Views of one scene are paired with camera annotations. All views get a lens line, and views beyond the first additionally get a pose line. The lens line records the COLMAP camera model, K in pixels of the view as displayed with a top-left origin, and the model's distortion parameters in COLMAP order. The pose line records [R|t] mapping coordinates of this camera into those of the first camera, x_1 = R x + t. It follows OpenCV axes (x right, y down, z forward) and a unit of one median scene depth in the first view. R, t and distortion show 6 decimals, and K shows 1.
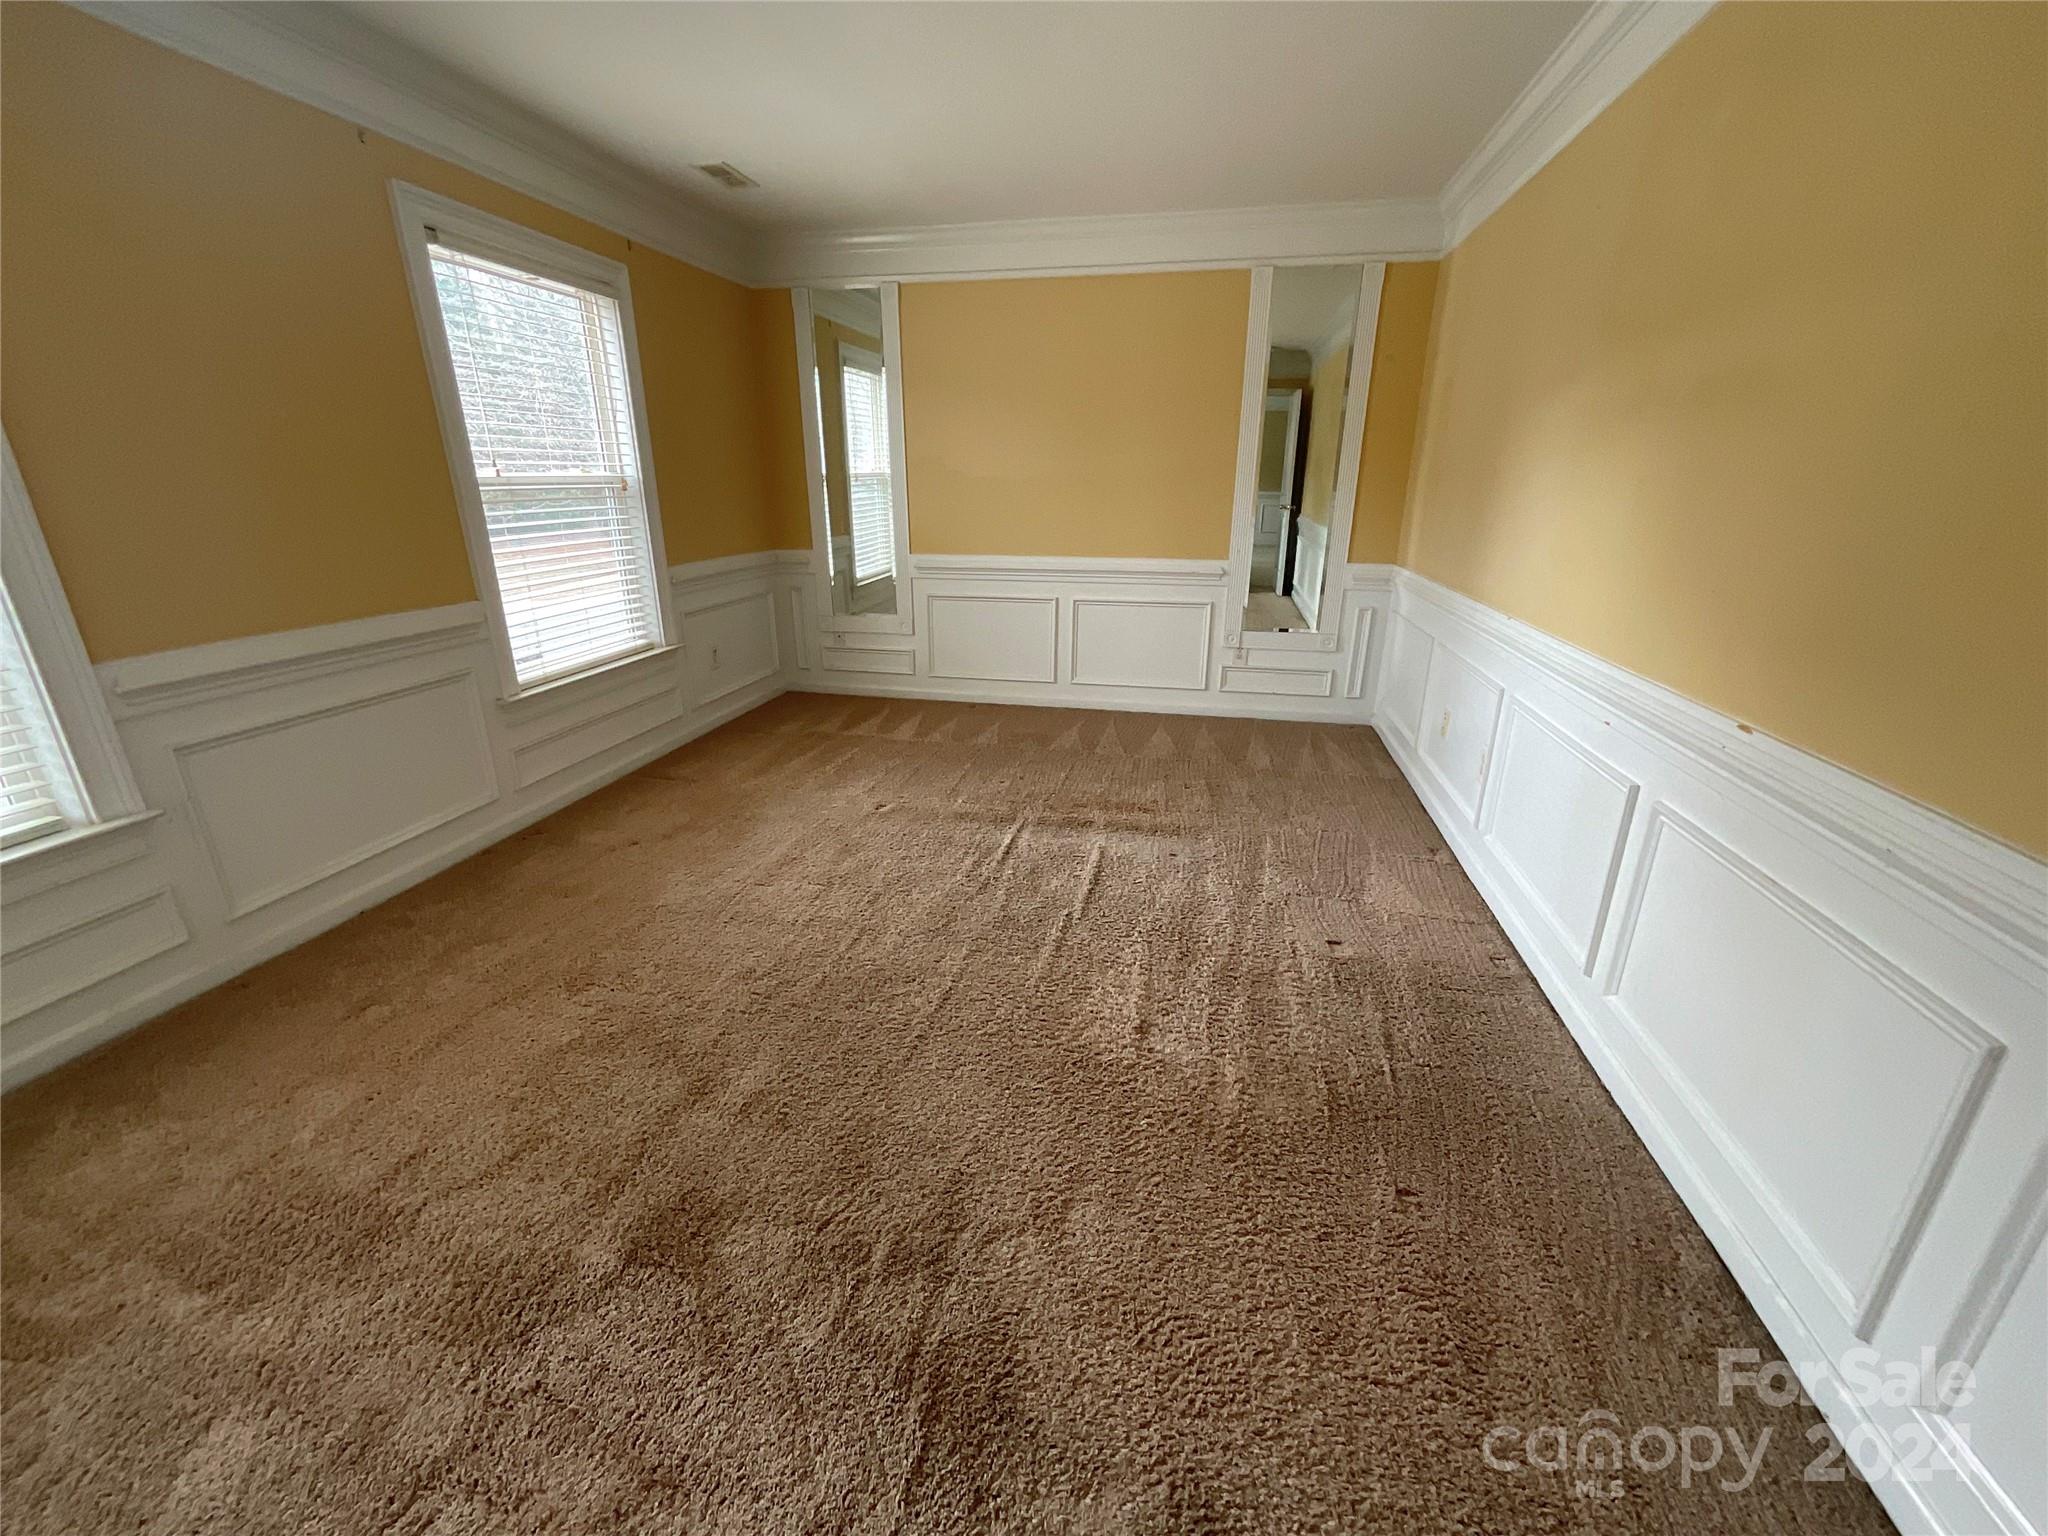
lens RADIAL K [[830.6, 0, 1024.0], [0, 830.6, 768.0], [0, 0, 1]] dist [-0.000627, 0.000044]
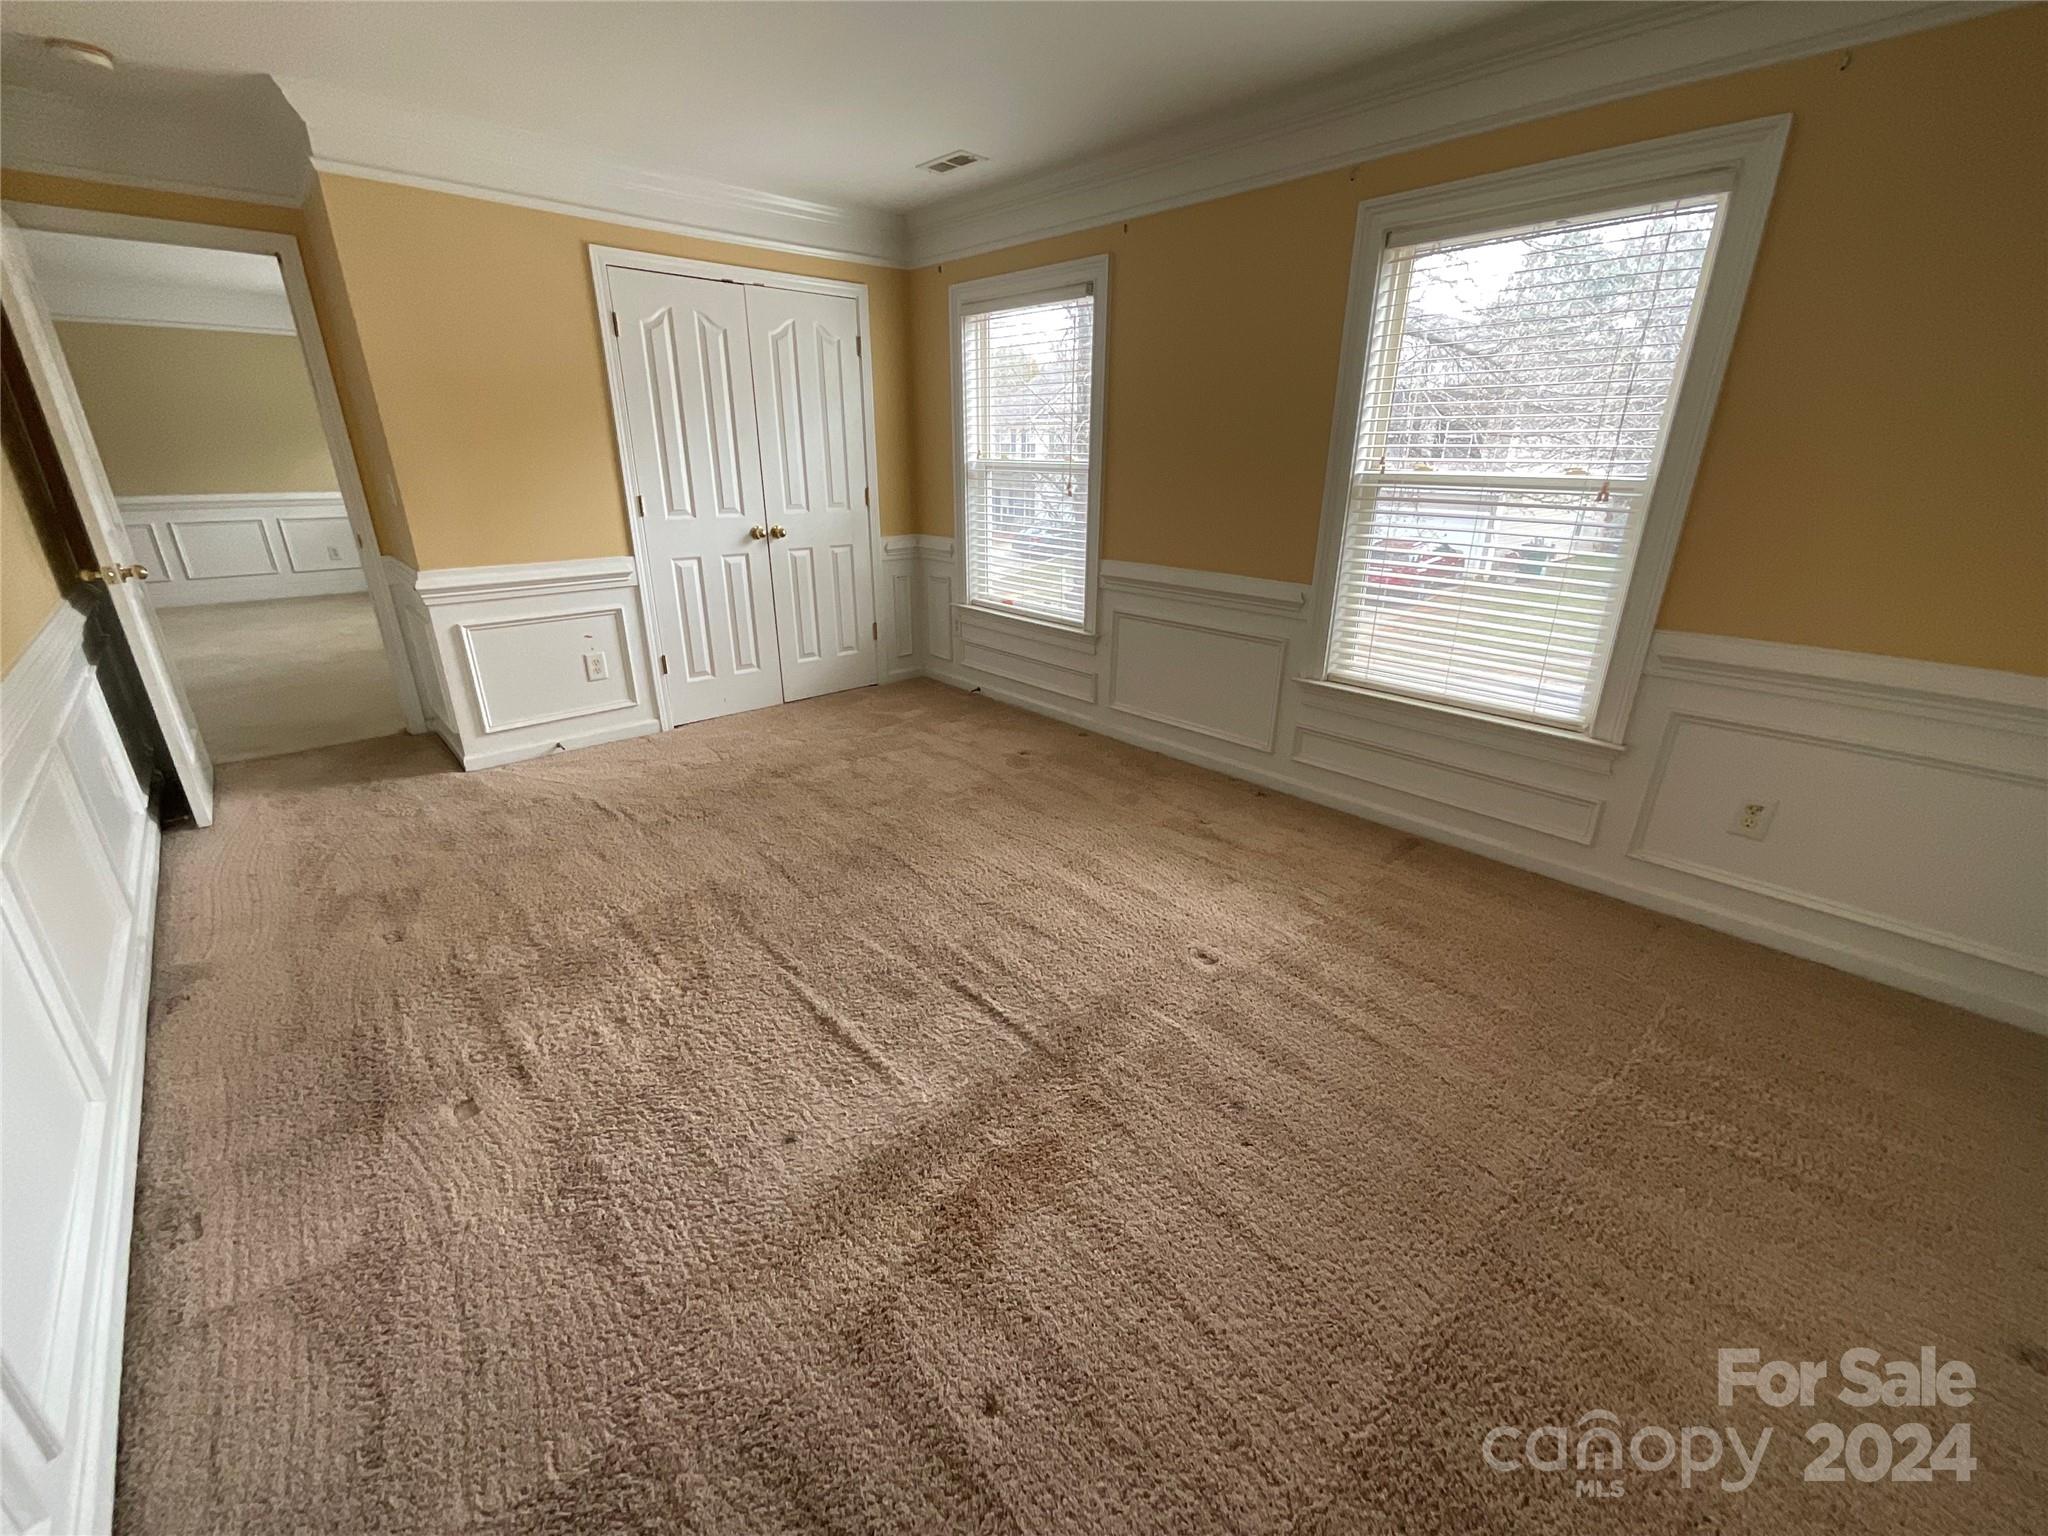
lens RADIAL K [[845.3, 0, 1024.0], [0, 845.3, 768.0], [0, 0, 1]] dist [-0.013298, 0.000000]
pose [[-0.584713, 0.284196, -0.759831, 0.451311], [-0.273138, 0.812977, 0.514261, -0.448165], [0.763876, 0.508234, -0.397734, 1.203451]]
